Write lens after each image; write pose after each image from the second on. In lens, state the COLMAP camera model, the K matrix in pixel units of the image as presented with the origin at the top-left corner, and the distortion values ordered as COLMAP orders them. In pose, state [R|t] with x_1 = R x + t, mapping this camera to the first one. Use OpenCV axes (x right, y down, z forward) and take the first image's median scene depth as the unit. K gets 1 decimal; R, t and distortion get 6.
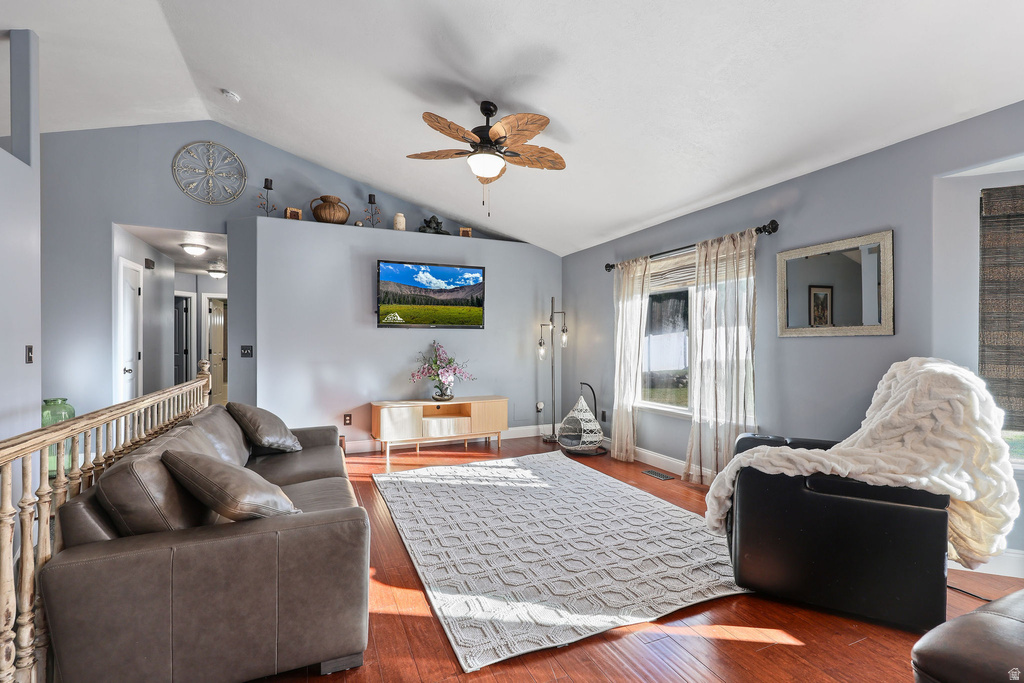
lens RADIAL K [[451.1, 0, 506.3], [0, 451.1, 346.5], [0, 0, 1]] dist [-0.000681, 0.001511]
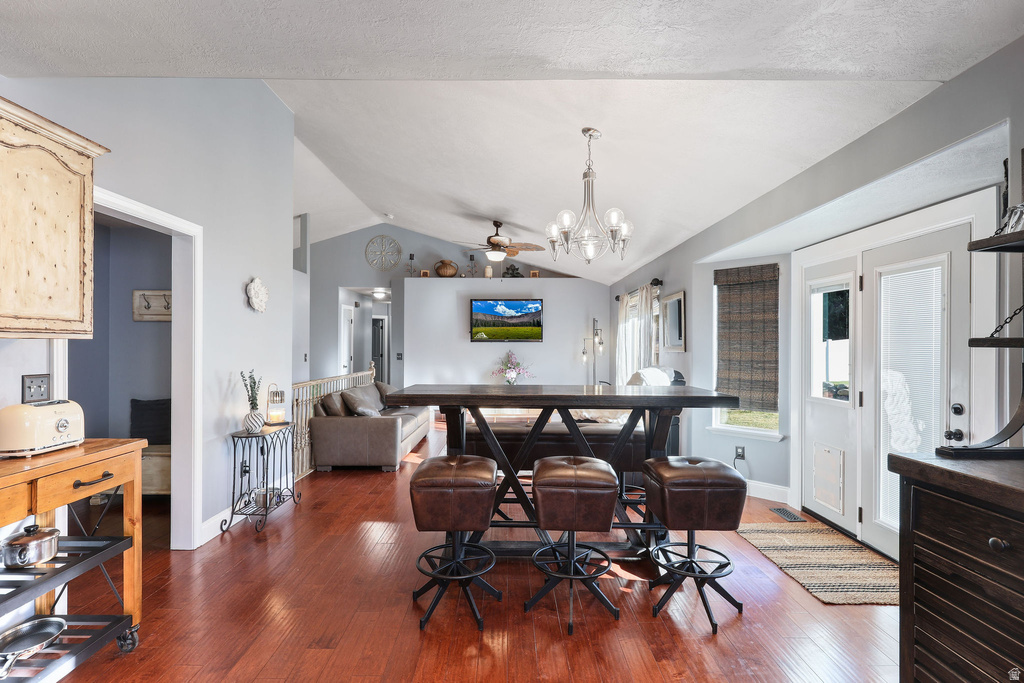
lens RADIAL K [[492.2, 0, 513.0], [0, 492.2, 346.7], [0, 0, 1]] dist [-0.000554, -0.000310]
pose [[0.919076, 0.001883, -0.394076, 0.508189], [-0.004448, 0.999974, -0.005594, -0.016797], [0.394056, 0.006894, 0.919061, -0.500586]]
